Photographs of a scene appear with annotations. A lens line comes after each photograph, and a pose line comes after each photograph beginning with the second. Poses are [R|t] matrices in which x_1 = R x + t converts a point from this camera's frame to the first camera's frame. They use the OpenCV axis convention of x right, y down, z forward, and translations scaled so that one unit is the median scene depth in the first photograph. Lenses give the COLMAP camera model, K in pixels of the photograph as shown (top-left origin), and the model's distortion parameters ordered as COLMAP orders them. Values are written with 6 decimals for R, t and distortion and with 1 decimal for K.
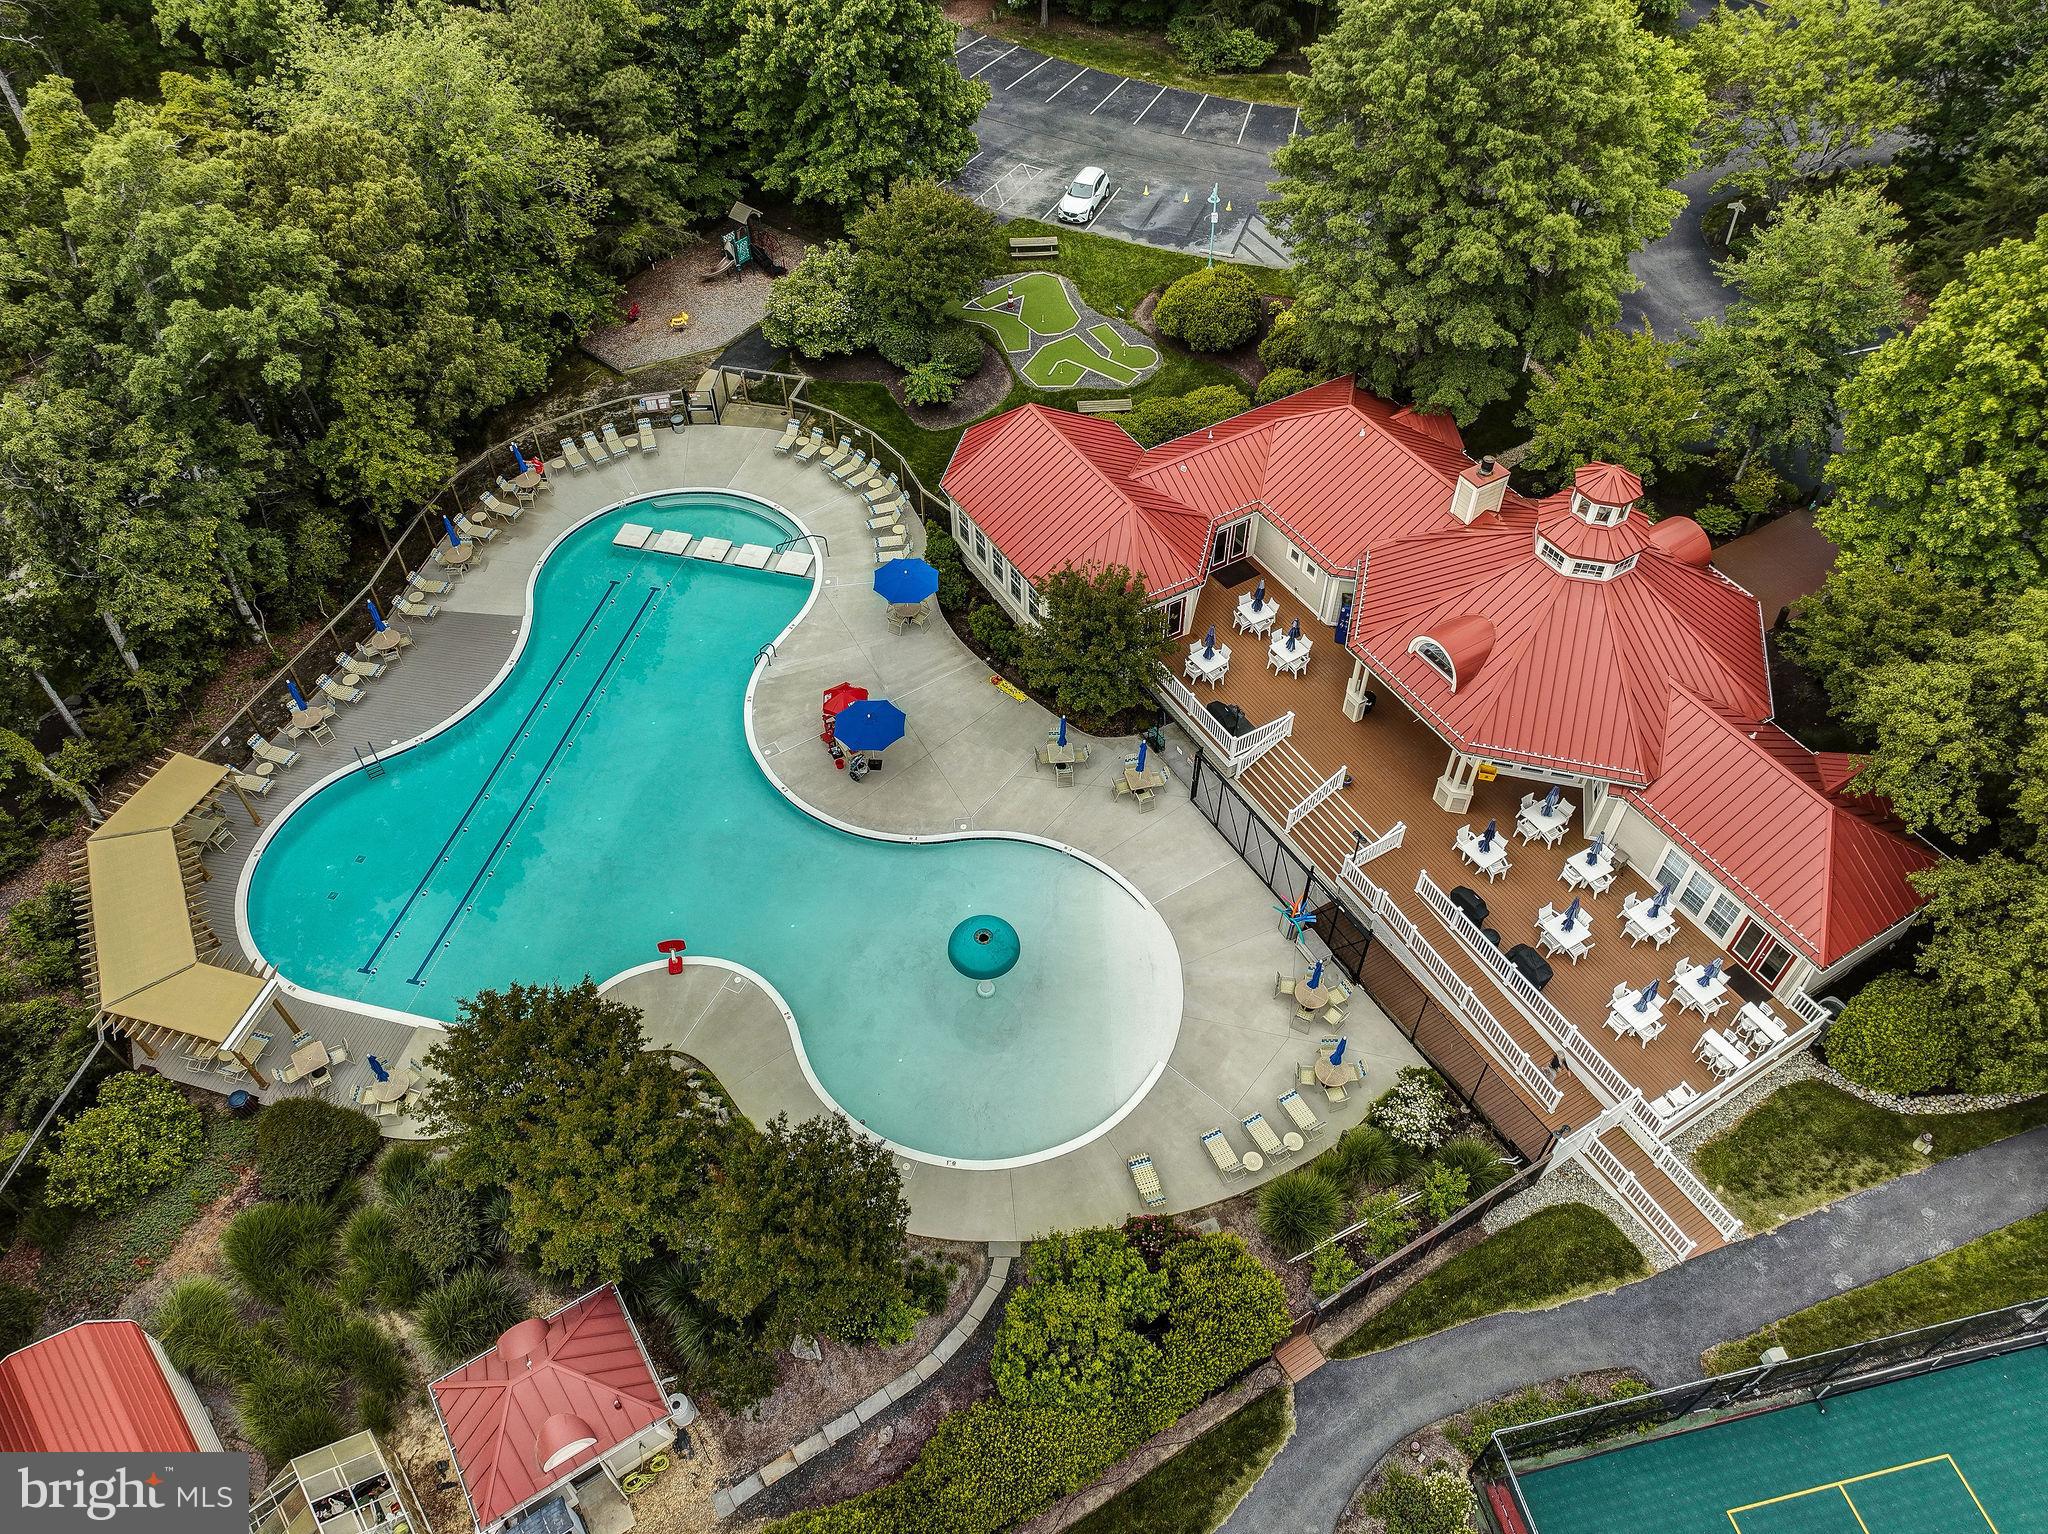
lens RADIAL K [[1407.6, 0, 1024.0], [0, 1407.6, 767.0], [0, 0, 1]] dist [0.007059, 0.005580]
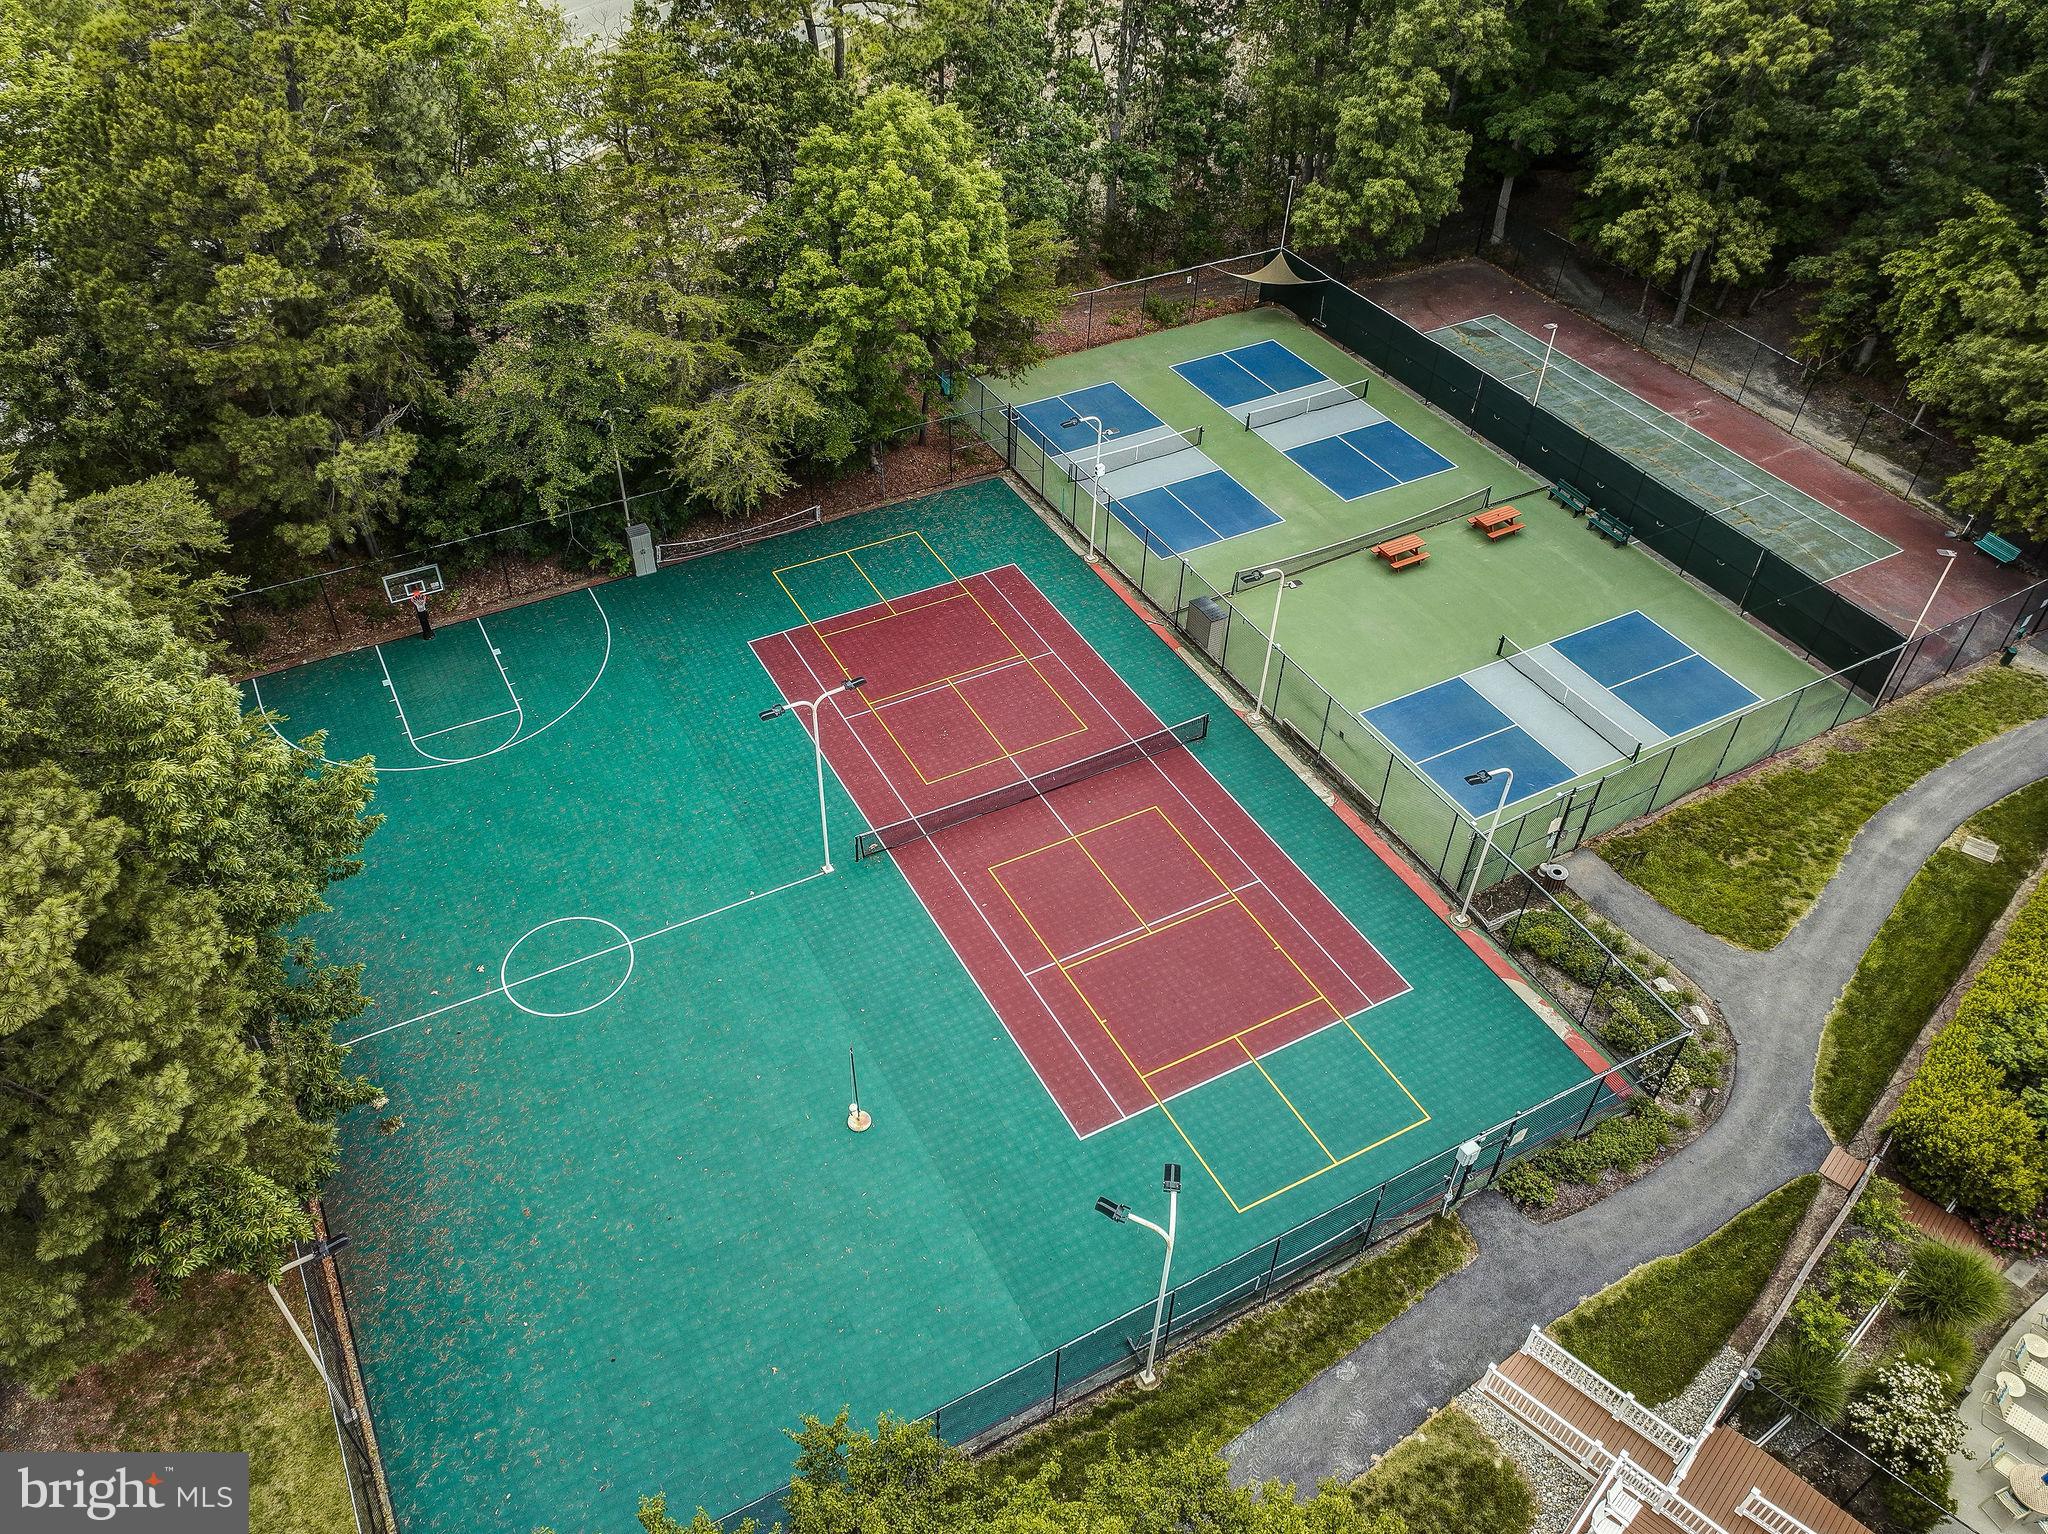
lens RADIAL K [[1471.6, 0, 982.3], [0, 1471.6, 794.5], [0, 0, 1]] dist [-0.009781, 0.025748]
pose [[-0.966996, 0.180597, -0.179730, 0.916990], [-0.186455, -0.020836, 0.982243, -0.465463], [0.173645, 0.983337, 0.053822, 0.598631]]
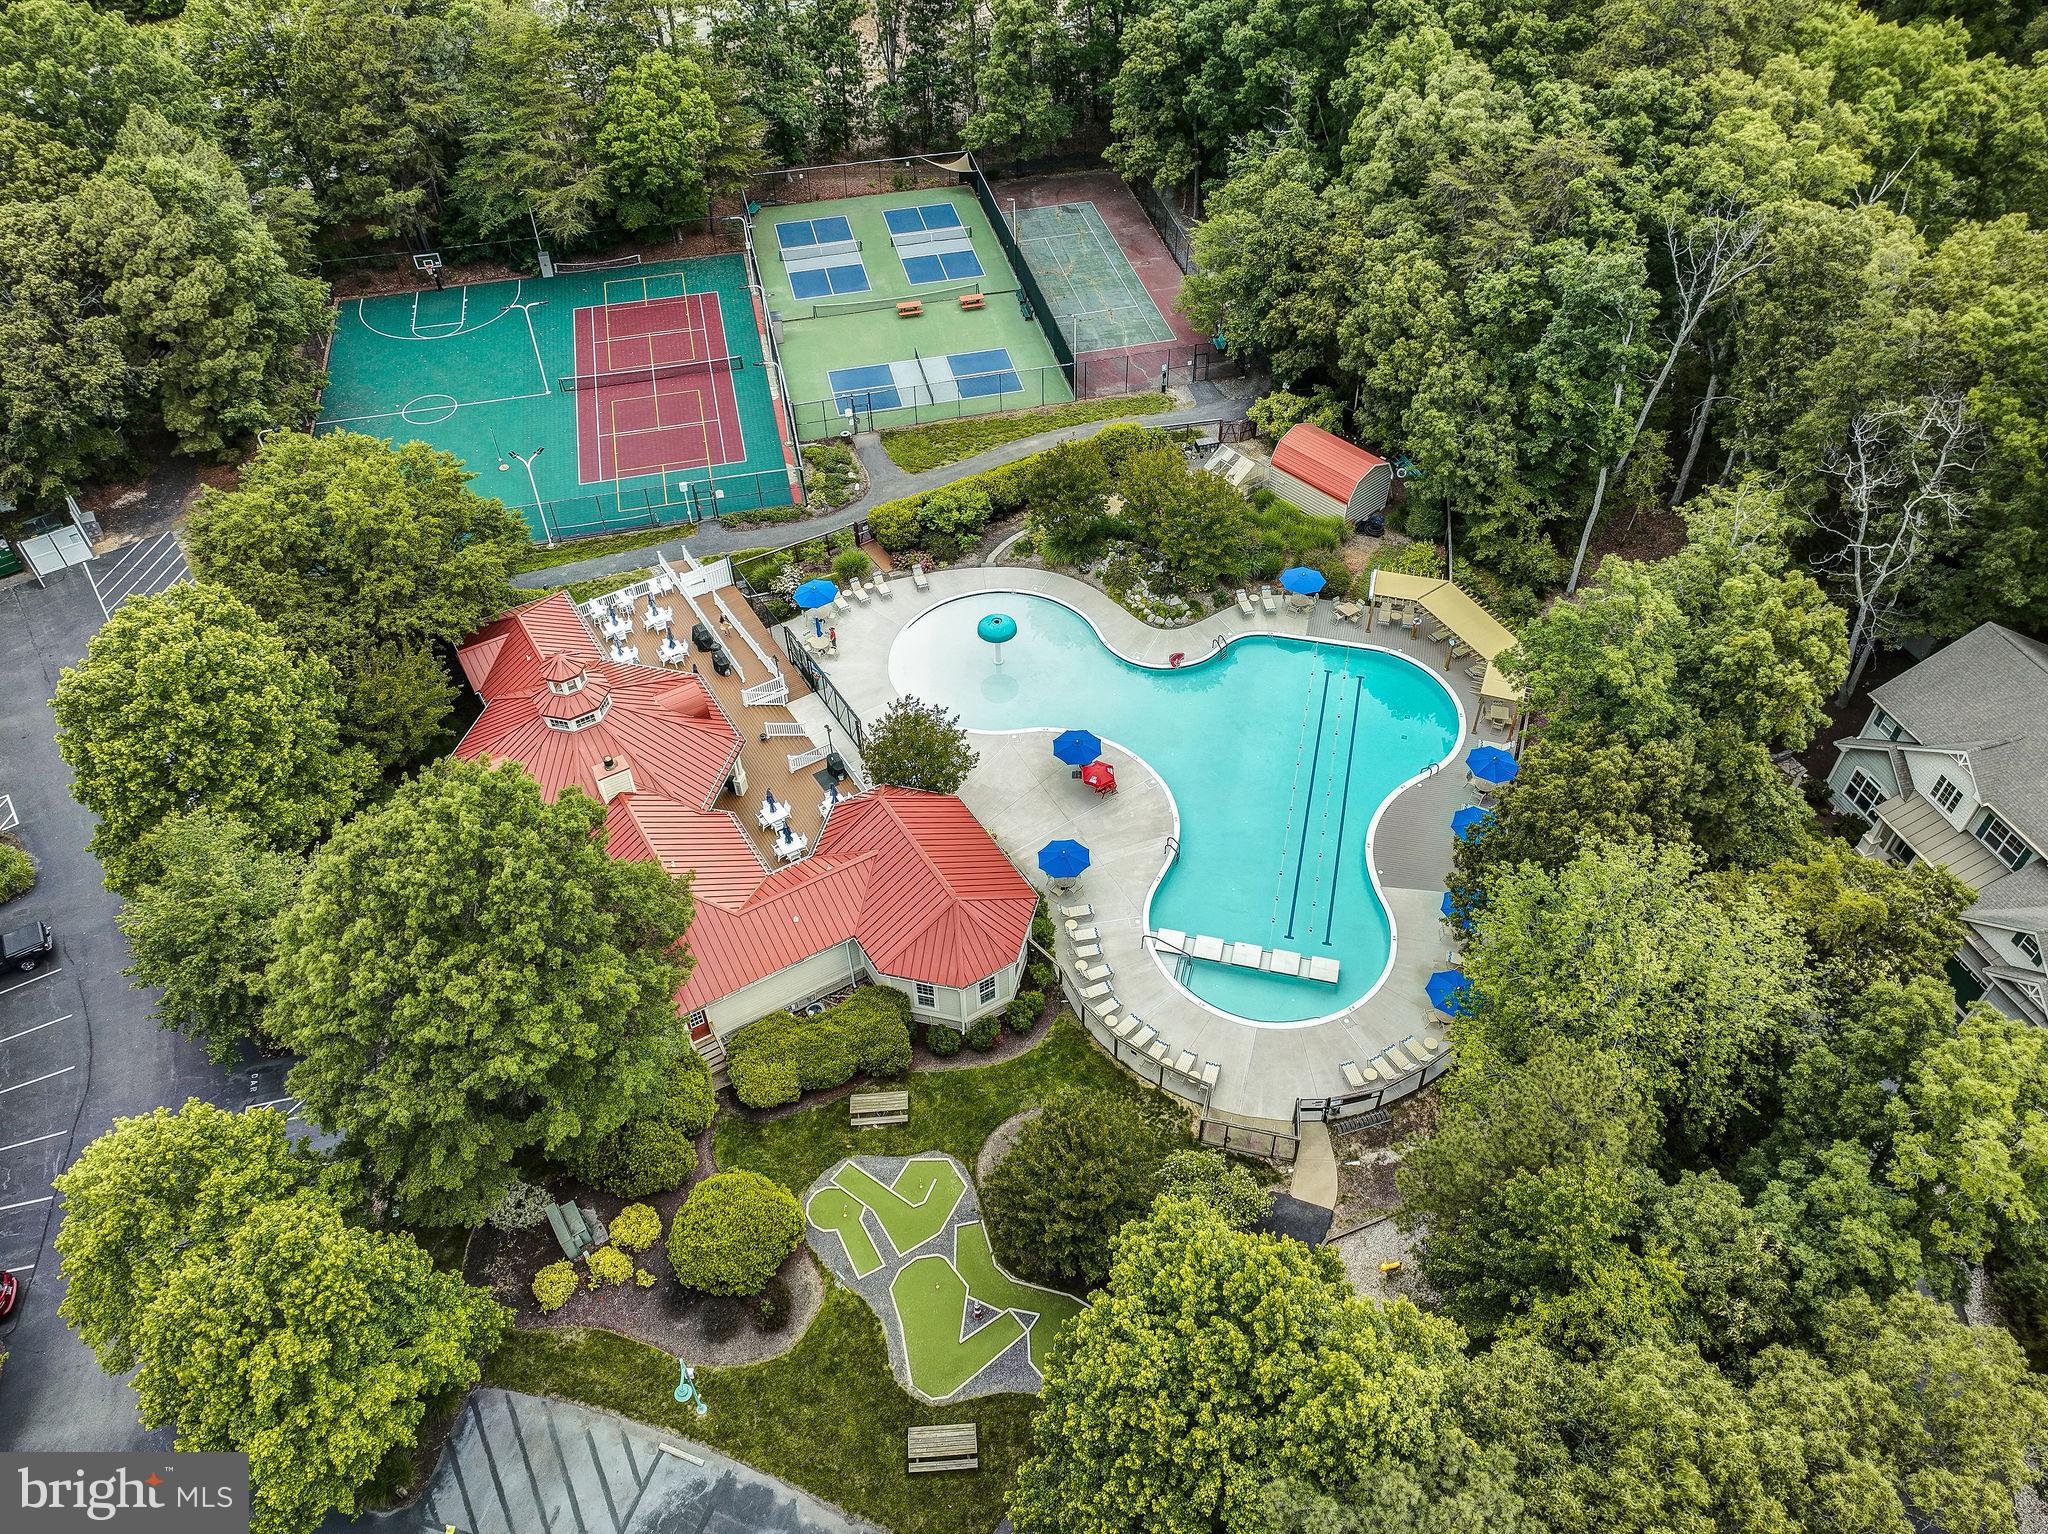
lens RADIAL K [[1423.9, 0, 1024.0], [0, 1423.9, 767.0], [0, 0, 1]] dist [0.003155, -0.000238]
pose [[-0.999571, 0.023393, 0.017601, -0.110405], [0.015550, -0.085154, 0.996246, -2.022651], [0.024804, 0.996093, 0.084753, 1.208609]]
